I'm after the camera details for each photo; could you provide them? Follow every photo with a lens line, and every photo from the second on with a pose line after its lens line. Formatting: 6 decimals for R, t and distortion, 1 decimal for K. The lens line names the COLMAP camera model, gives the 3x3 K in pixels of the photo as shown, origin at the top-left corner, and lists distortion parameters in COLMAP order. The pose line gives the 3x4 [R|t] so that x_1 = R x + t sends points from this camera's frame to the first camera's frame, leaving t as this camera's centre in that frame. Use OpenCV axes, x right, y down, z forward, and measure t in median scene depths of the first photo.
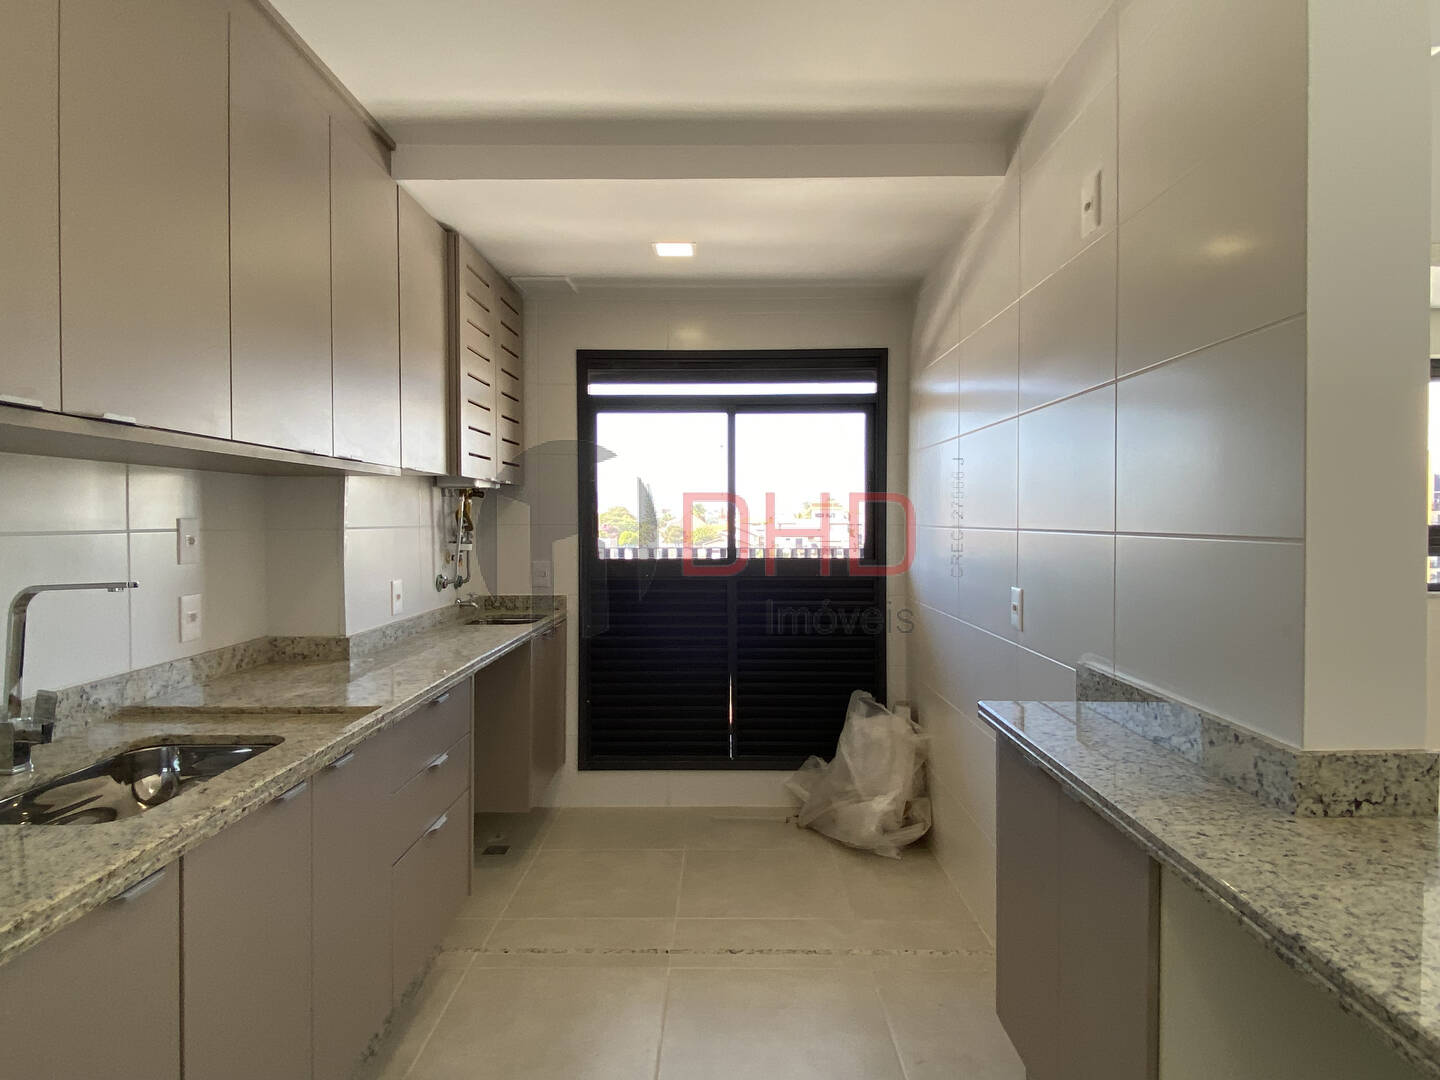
lens RADIAL K [[848.4, 0, 714.7], [0, 848.4, 535.5], [0, 0, 1]] dist [0.054768, -0.049611]
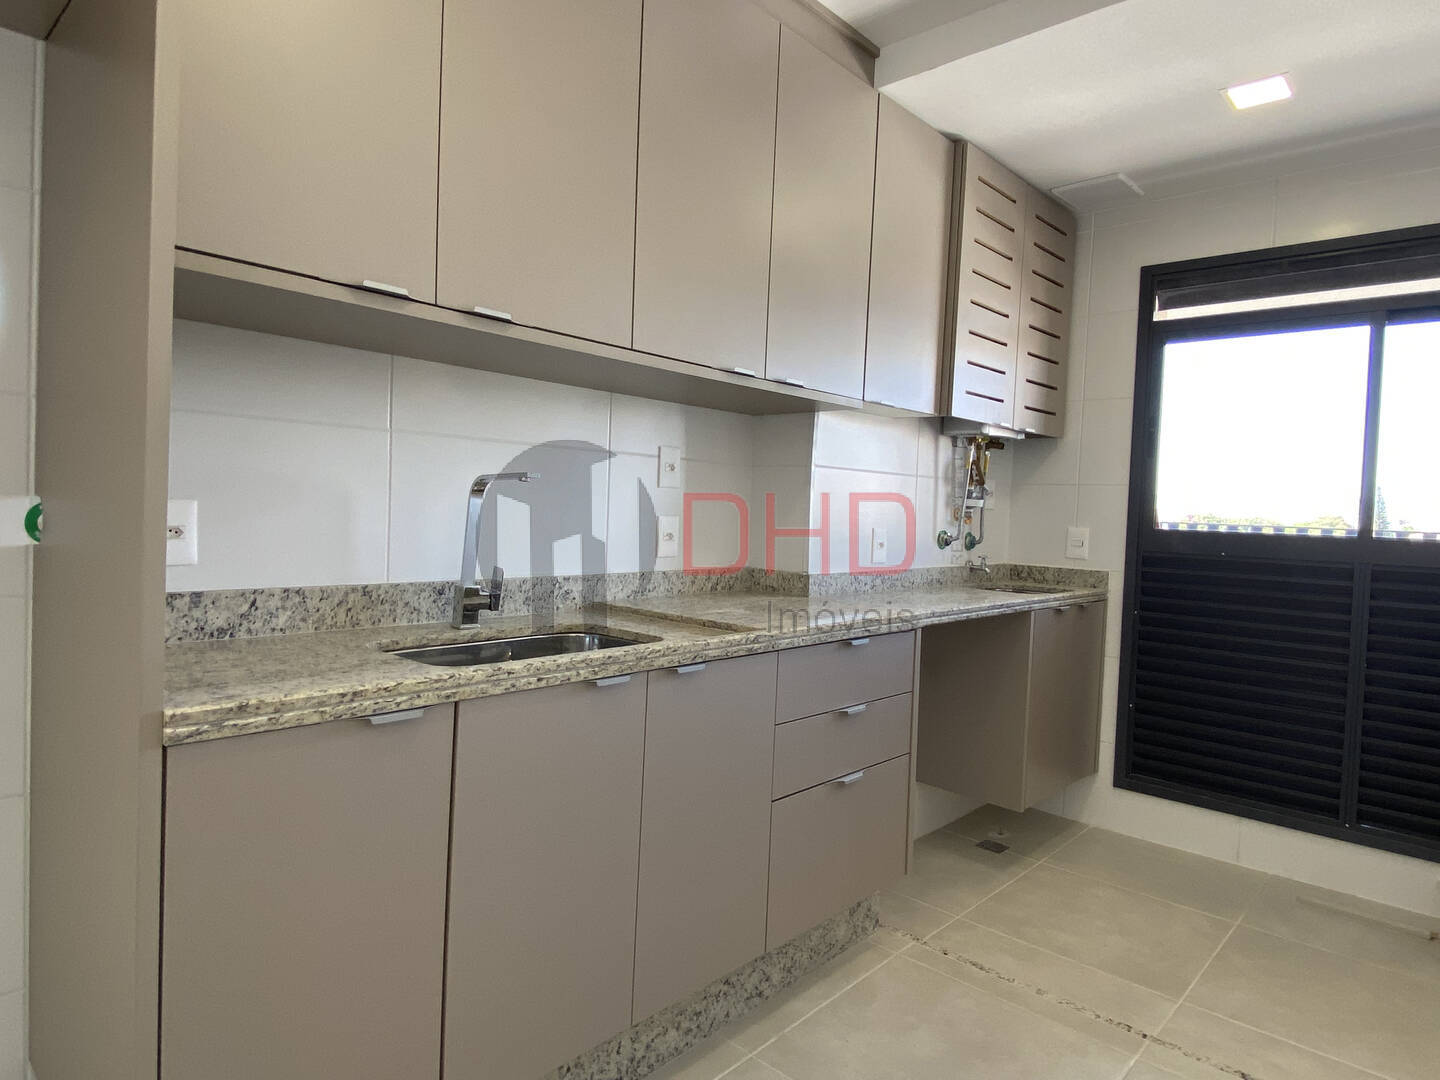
lens RADIAL K [[848.4, 0, 714.7], [0, 848.4, 535.5], [0, 0, 1]] dist [0.054768, -0.049611]
pose [[0.742123, 0.055217, -0.667985, 0.123934], [-0.053698, 0.998295, 0.022862, 0.049240], [0.668109, 0.018903, 0.743824, 0.168386]]
